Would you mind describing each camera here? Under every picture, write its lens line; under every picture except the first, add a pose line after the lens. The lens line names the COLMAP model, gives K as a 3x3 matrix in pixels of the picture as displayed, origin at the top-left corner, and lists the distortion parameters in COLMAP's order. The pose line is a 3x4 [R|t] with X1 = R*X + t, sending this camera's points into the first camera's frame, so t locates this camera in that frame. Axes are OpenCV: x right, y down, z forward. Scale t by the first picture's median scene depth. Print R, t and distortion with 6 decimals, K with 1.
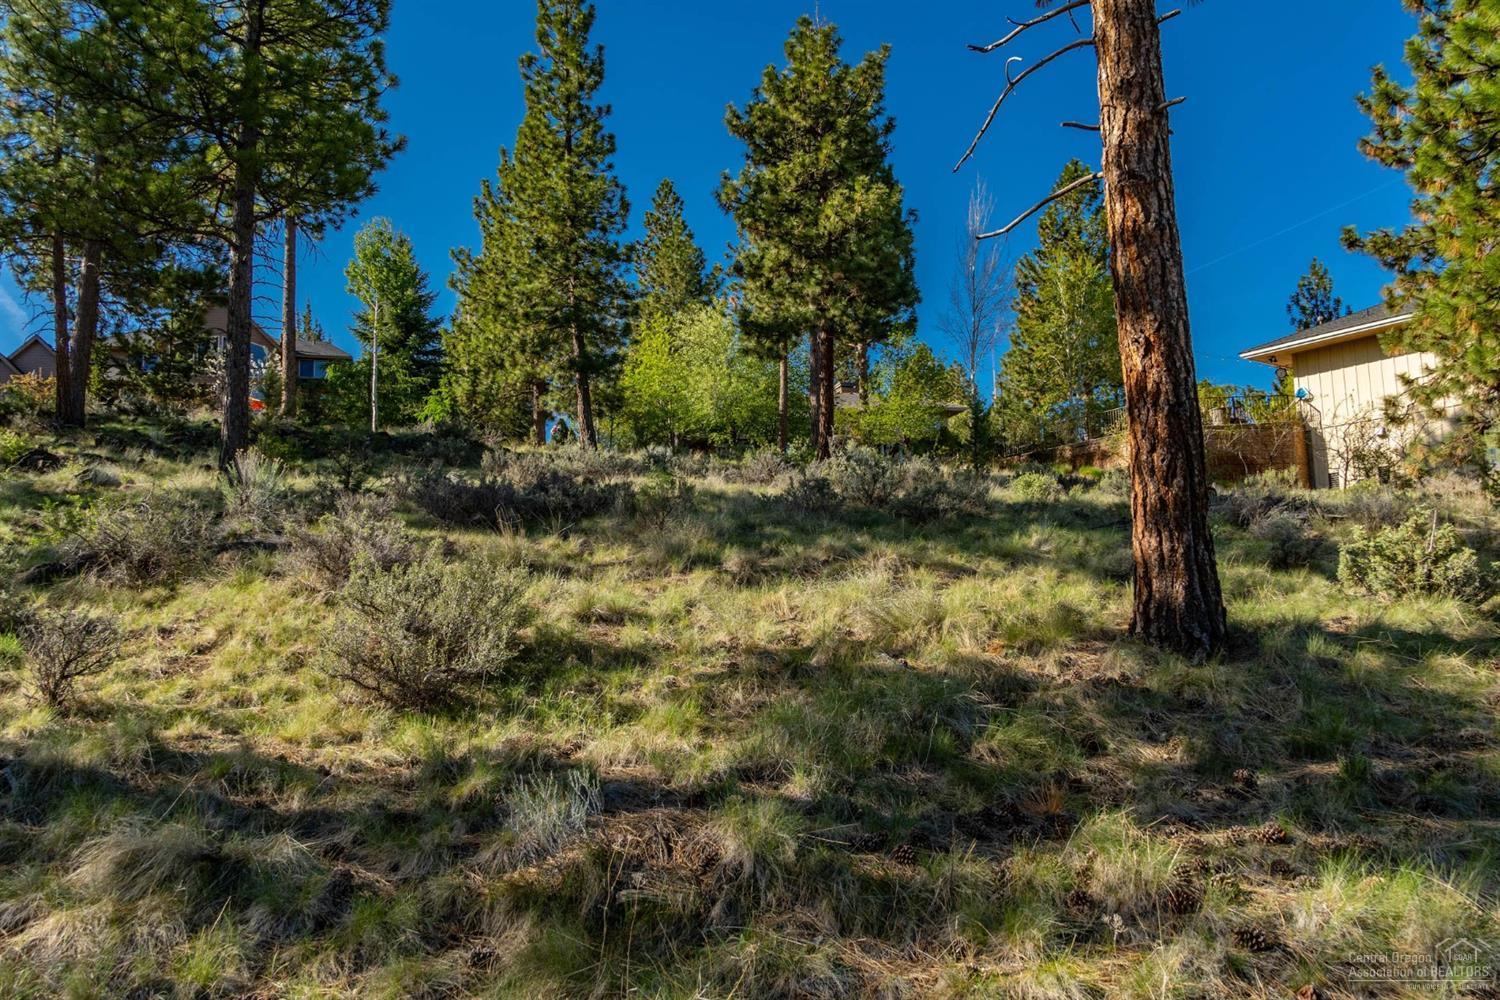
lens RADIAL K [[1105.4, 0, 750.0], [0, 1105.4, 500.0], [0, 0, 1]] dist [-0.035876, 0.003488]
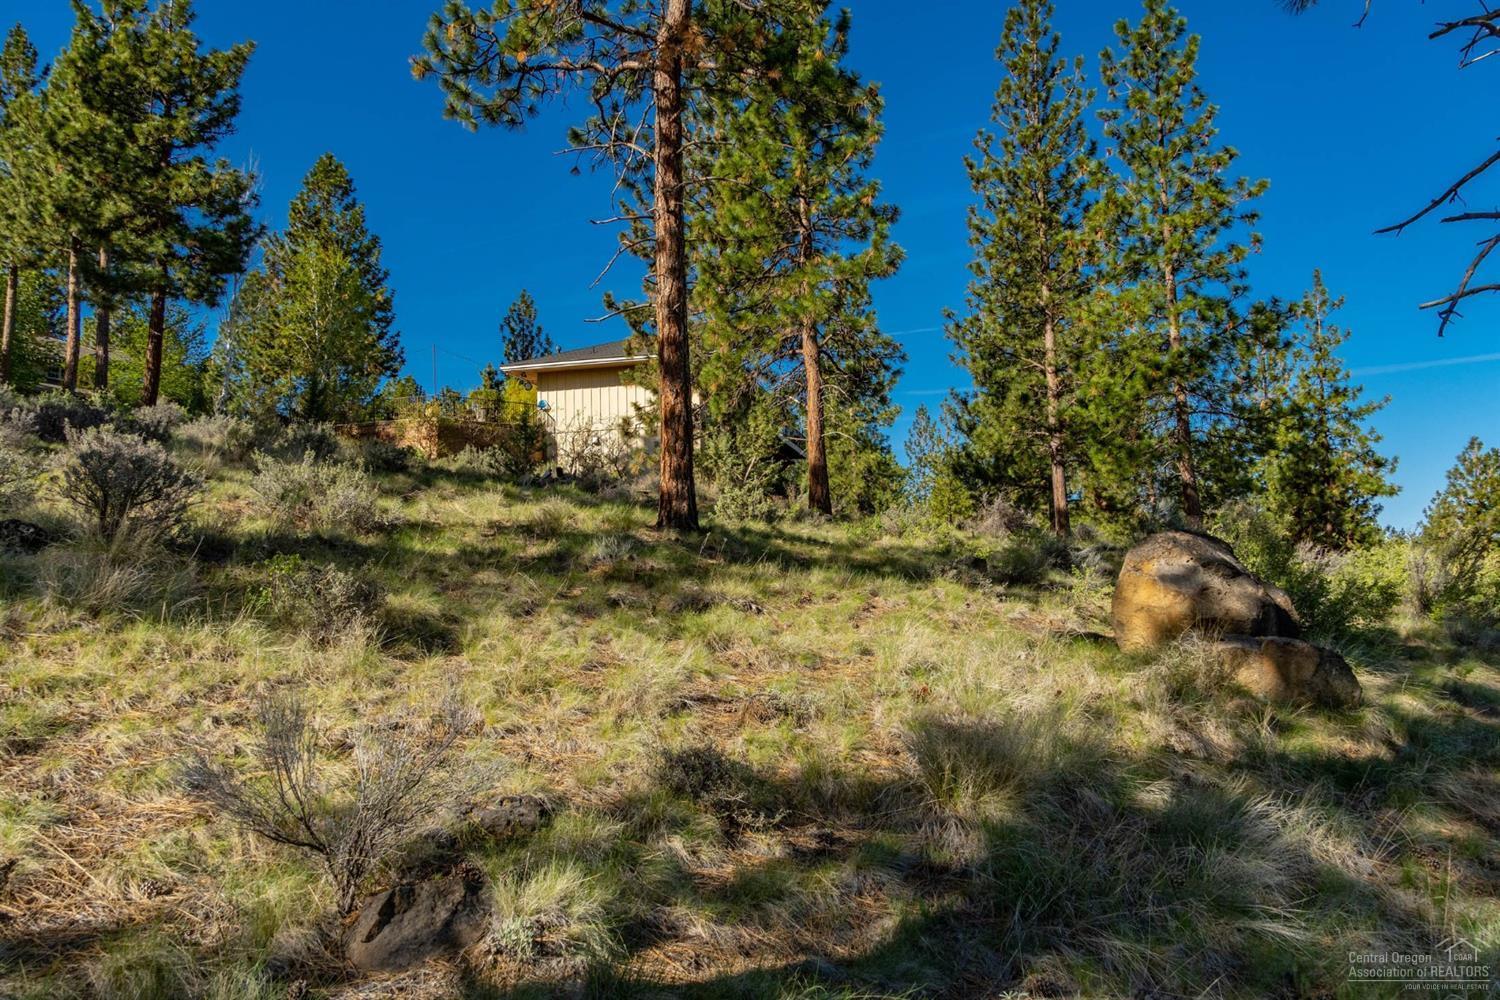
lens RADIAL K [[1105.4, 0, 750.0], [0, 1105.4, 500.0], [0, 0, 1]] dist [-0.035876, 0.003488]
pose [[0.740023, 0.065835, 0.669351, -0.202529], [-0.074739, 0.997084, -0.015439, 0.018925], [-0.668416, -0.038602, 0.742786, -0.150178]]
